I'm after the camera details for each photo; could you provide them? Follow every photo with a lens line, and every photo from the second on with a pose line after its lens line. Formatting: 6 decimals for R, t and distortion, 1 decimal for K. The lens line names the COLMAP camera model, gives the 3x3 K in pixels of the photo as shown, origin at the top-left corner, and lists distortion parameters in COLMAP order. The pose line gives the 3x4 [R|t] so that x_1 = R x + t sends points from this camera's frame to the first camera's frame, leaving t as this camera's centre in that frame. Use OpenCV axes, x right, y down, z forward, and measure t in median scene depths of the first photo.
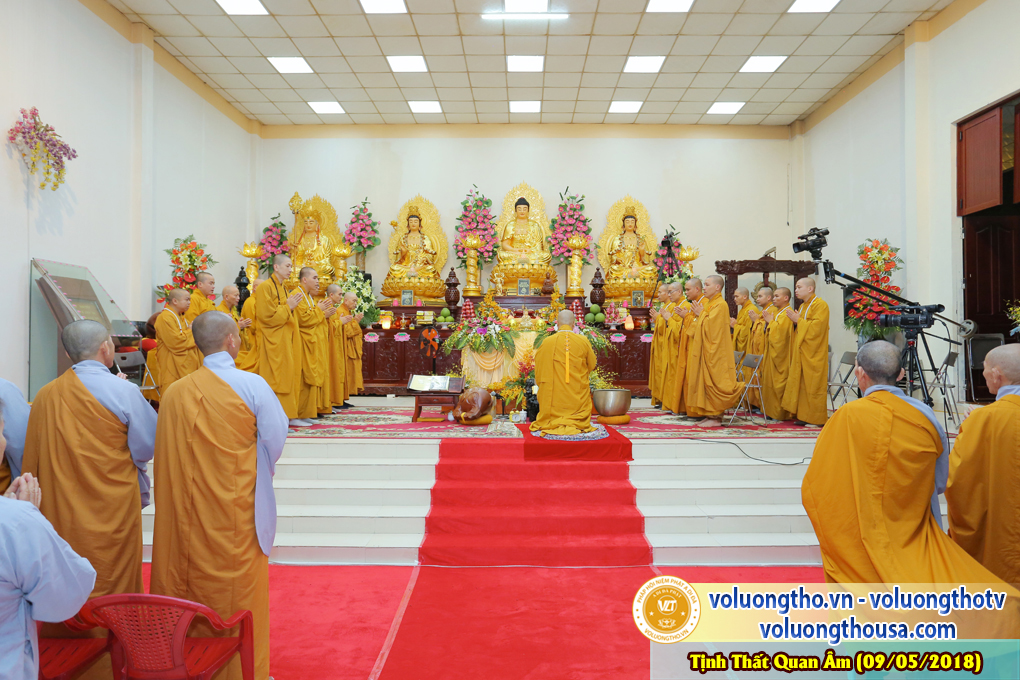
lens RADIAL K [[641.4, 0, 510.0], [0, 641.4, 340.0], [0, 0, 1]] dist [-0.055894, 0.054299]
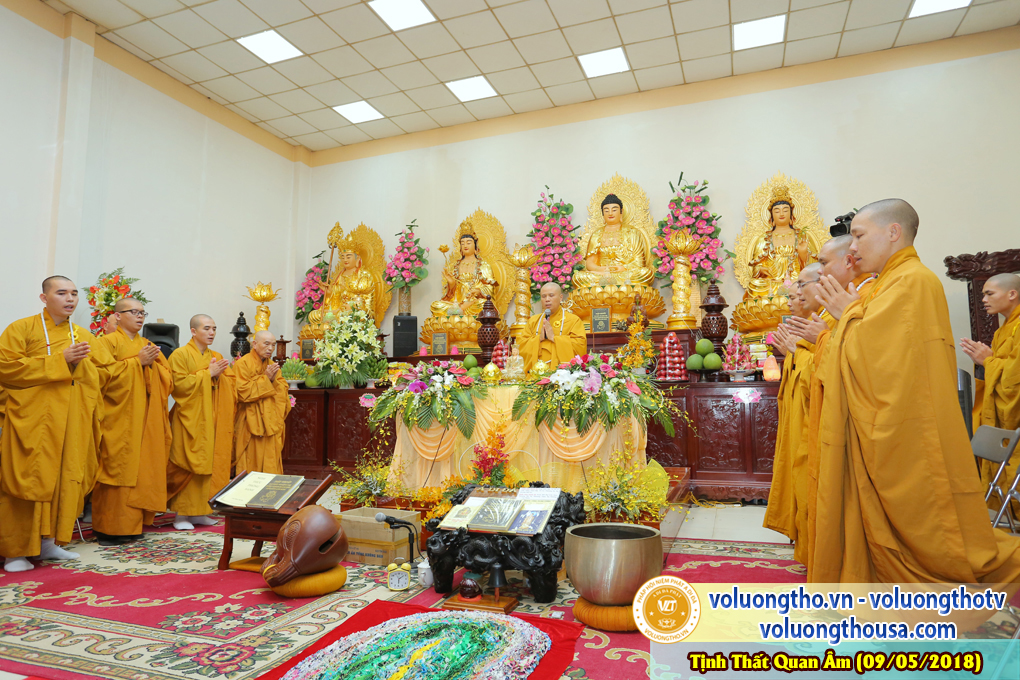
lens RADIAL K [[617.0, 0, 510.0], [0, 617.0, 340.0], [0, 0, 1]] dist [-0.064398, 0.051693]
pose [[0.940482, -0.044914, -0.336863, 0.141400], [0.010634, 0.994632, -0.102923, 0.000701], [0.339678, 0.093215, 0.935911, 0.383823]]
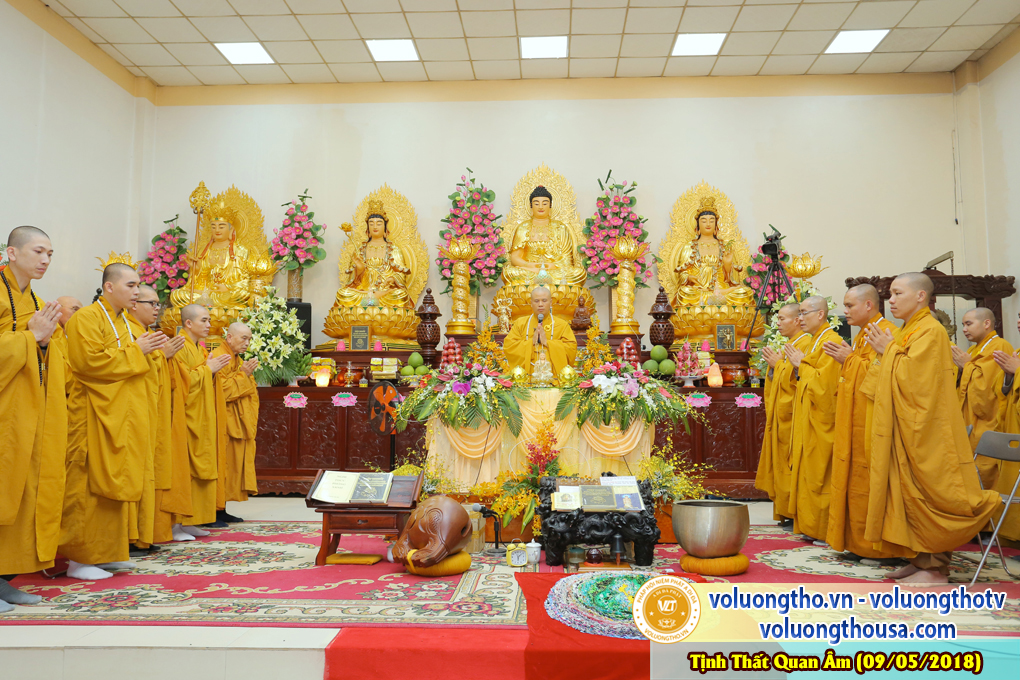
lens RADIAL K [[779.2, 0, 510.0], [0, 779.2, 340.0], [0, 0, 1]] dist [-0.029200, 0.070186]
pose [[0.999403, -0.004833, -0.034223, 0.014935], [0.001989, 0.996576, -0.082656, 0.000285], [0.034505, 0.082538, 0.995990, 0.233105]]
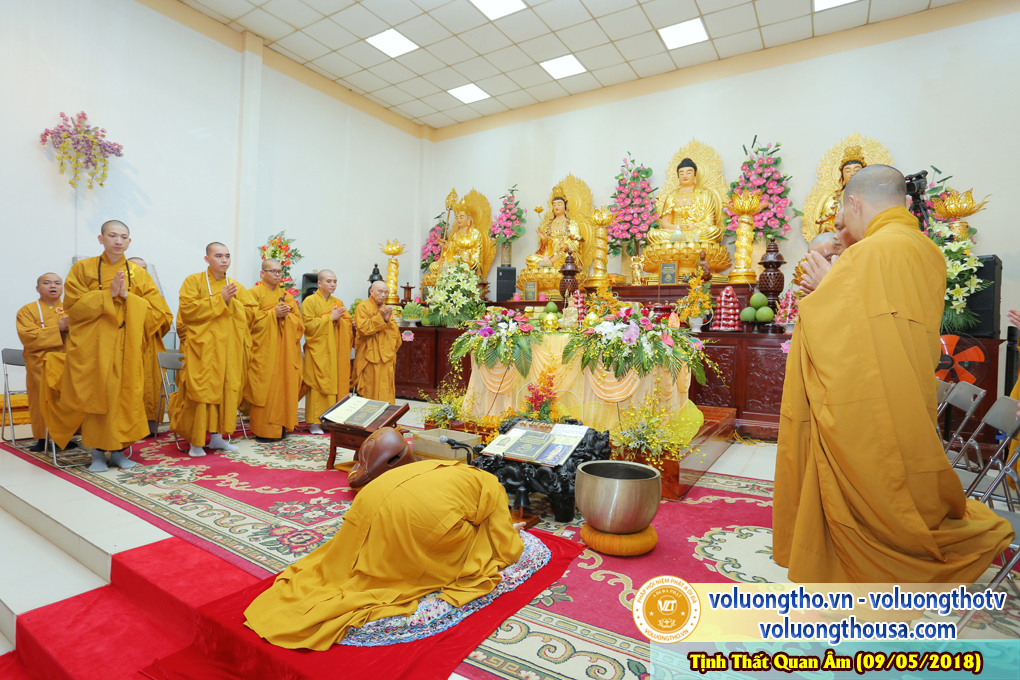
lens RADIAL K [[513.1, 0, 510.0], [0, 513.1, 340.0], [0, 0, 1]] dist [-0.078519, 0.037208]
pose [[0.851308, 0.023105, -0.524158, 0.170105], [-0.021938, 0.999724, 0.008438, -0.007499], [0.524208, 0.004315, 0.851579, 0.408004]]
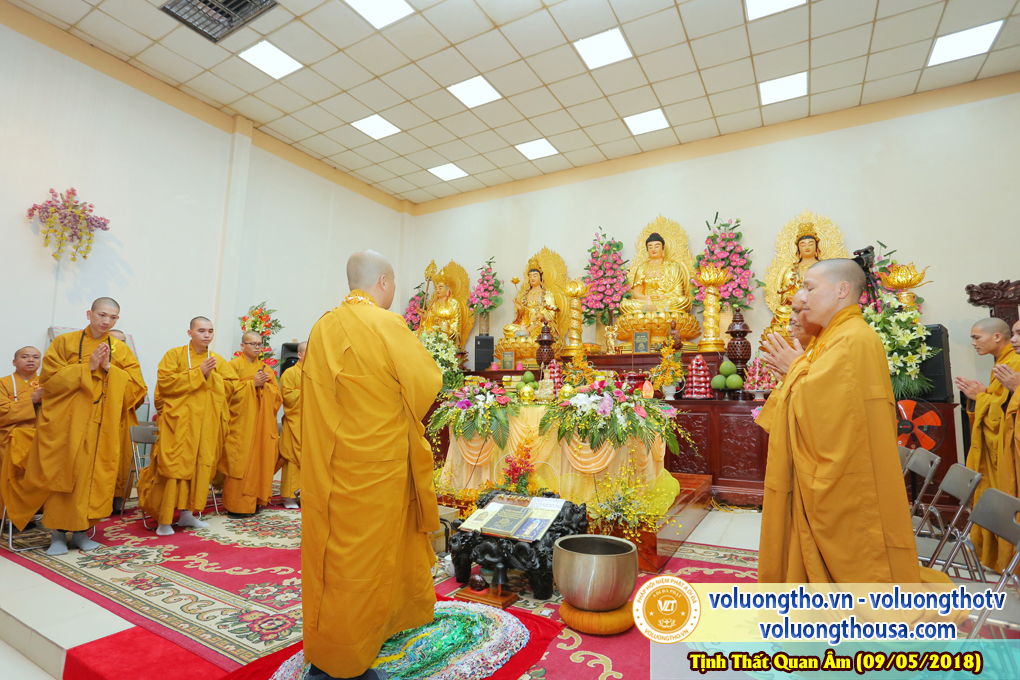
lens RADIAL K [[509.9, 0, 510.0], [0, 509.9, 340.0], [0, 0, 1]] dist [-0.078841, 0.037204]
pose [[0.872350, -0.047394, -0.486579, 0.174298], [-0.011825, 0.992953, -0.117916, -0.012743], [0.488739, 0.108618, 0.865642, 0.402798]]
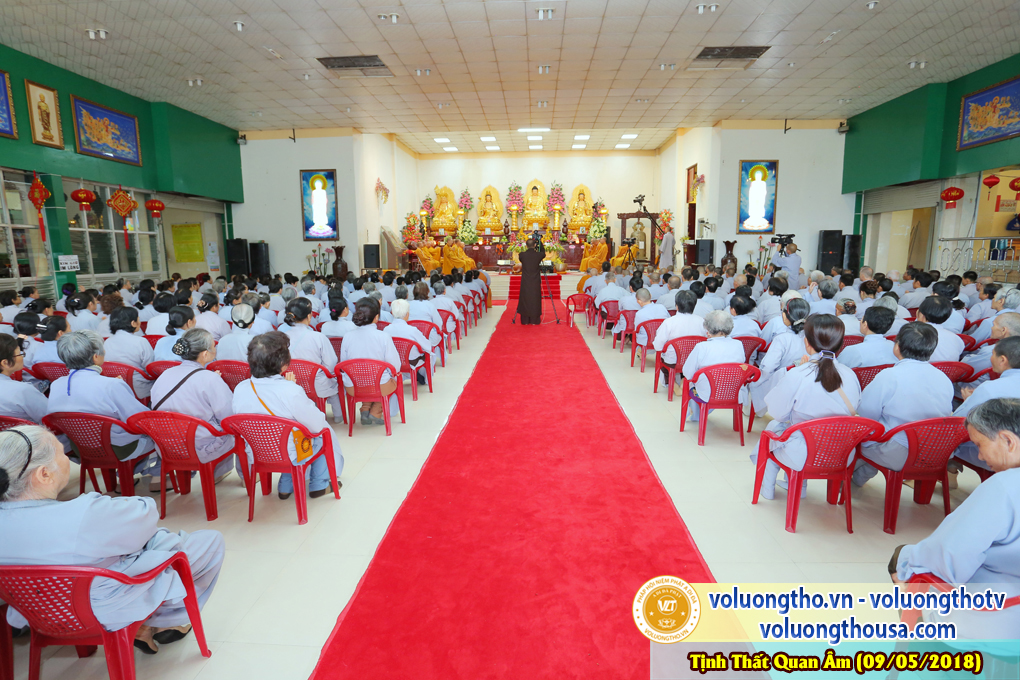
lens RADIAL K [[509.9, 0, 510.0], [0, 509.9, 340.0], [0, 0, 1]] dist [-0.078841, 0.037204]
pose [[0.998797, -0.005724, -0.048692, 0.016132], [0.014256, 0.984156, 0.176733, 0.000802], [0.046909, -0.177215, 0.983054, -0.966390]]
